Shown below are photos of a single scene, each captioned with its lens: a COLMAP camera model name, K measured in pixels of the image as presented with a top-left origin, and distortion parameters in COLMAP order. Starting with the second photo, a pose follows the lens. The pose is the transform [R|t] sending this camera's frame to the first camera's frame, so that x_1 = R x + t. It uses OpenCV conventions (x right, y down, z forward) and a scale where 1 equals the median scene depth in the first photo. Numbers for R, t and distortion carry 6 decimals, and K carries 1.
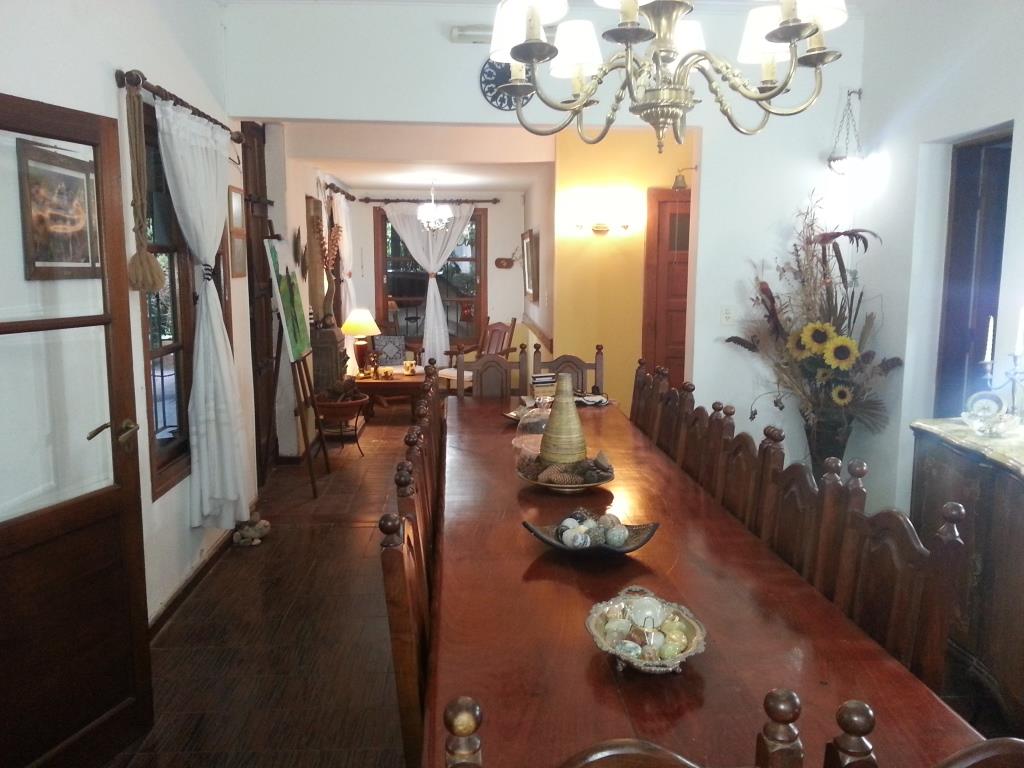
lens RADIAL K [[797.3, 0, 512.0], [0, 797.3, 384.0], [0, 0, 1]] dist [0.000211, -0.001513]
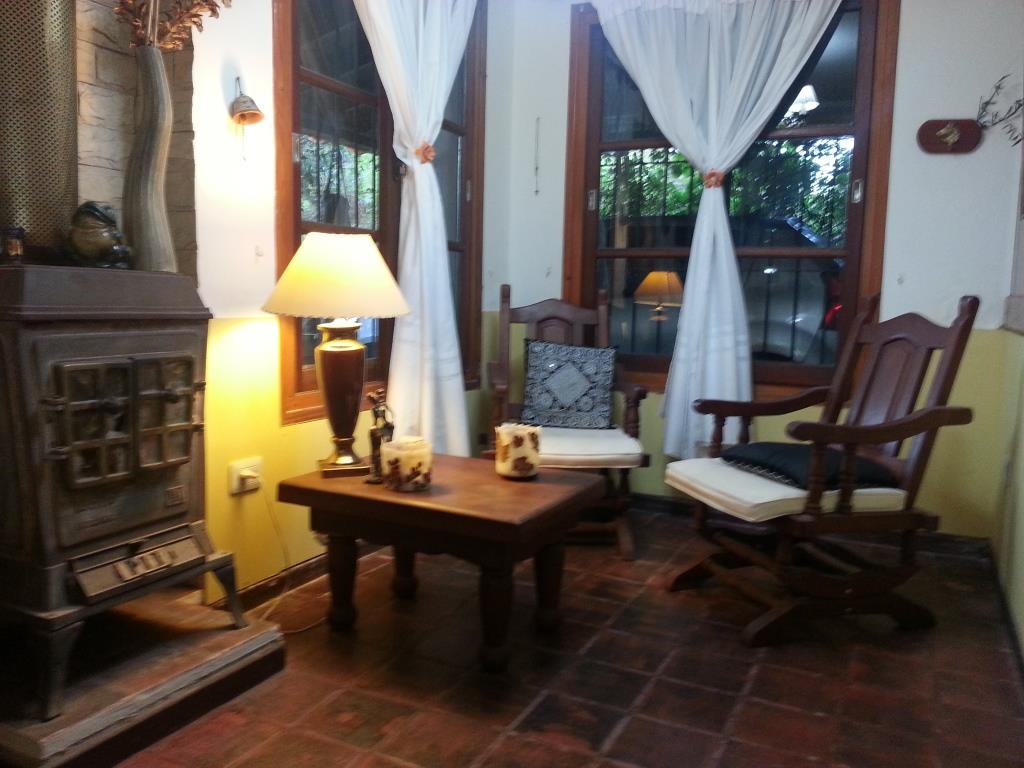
lens RADIAL K [[797.3, 0, 512.0], [0, 797.3, 384.0], [0, 0, 1]] dist [0.000211, -0.001513]
pose [[0.862877, 0.070559, -0.500464, 0.005545], [-0.092473, 0.995532, -0.019081, -0.033323], [0.496882, 0.062743, 0.865547, 0.671100]]
